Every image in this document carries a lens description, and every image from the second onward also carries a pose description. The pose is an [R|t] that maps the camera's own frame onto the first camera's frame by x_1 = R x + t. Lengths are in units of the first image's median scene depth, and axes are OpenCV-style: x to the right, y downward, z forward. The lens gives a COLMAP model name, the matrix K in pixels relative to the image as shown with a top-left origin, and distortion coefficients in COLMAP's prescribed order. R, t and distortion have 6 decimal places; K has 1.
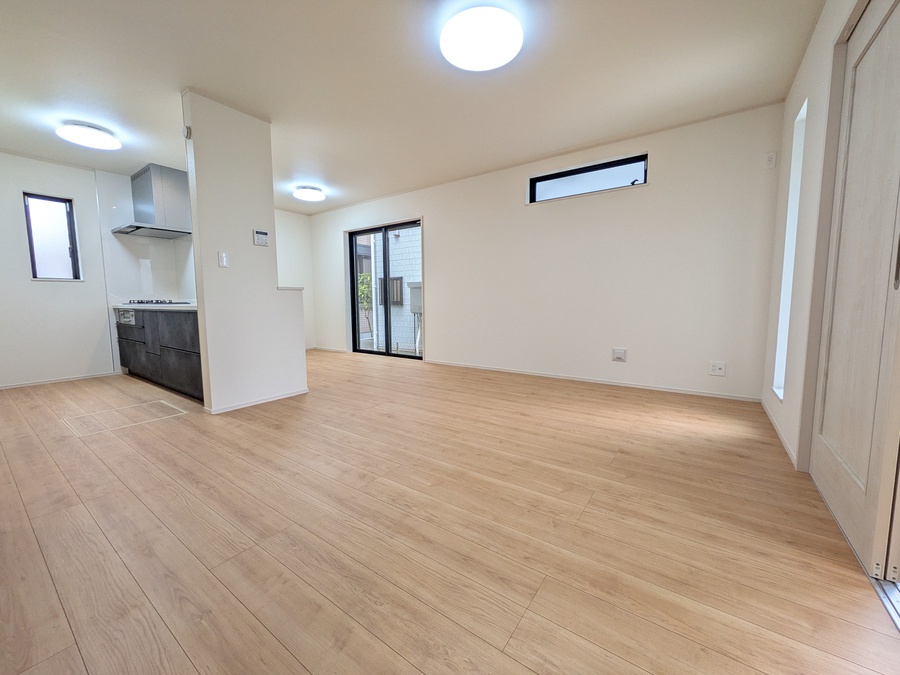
lens RADIAL K [[356.0, 0, 450.9], [0, 356.0, 336.3], [0, 0, 1]] dist [-0.003562, 0.000620]
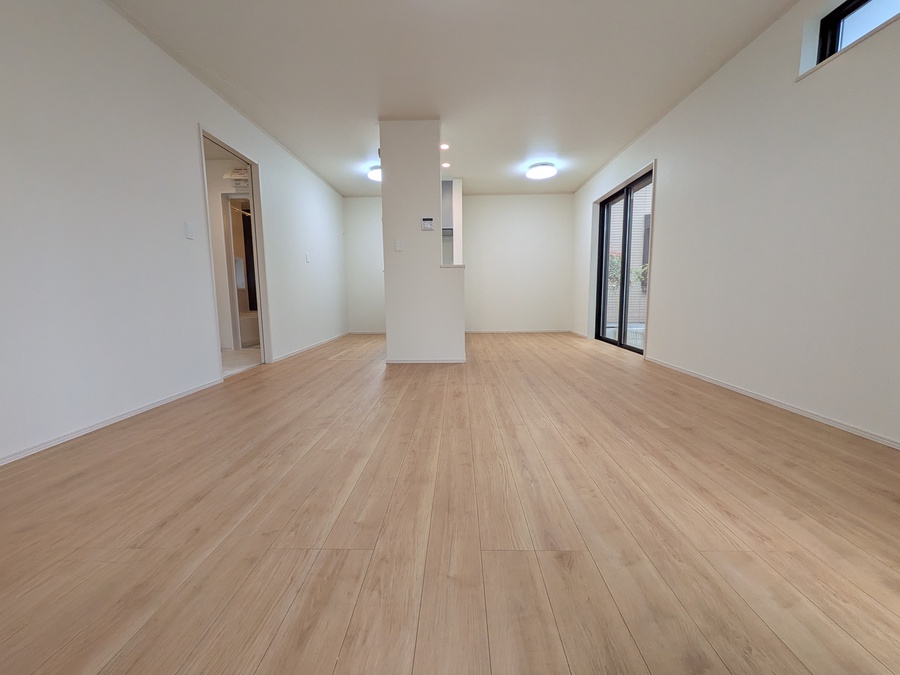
lens RADIAL K [[356.0, 0, 452.4], [0, 356.0, 335.4], [0, 0, 1]] dist [-0.003562, 0.000620]
pose [[0.565938, 0.102303, -0.818076, 0.659398], [-0.078293, 0.994456, 0.070197, 0.003607], [0.820722, 0.024323, 0.570810, 0.514373]]
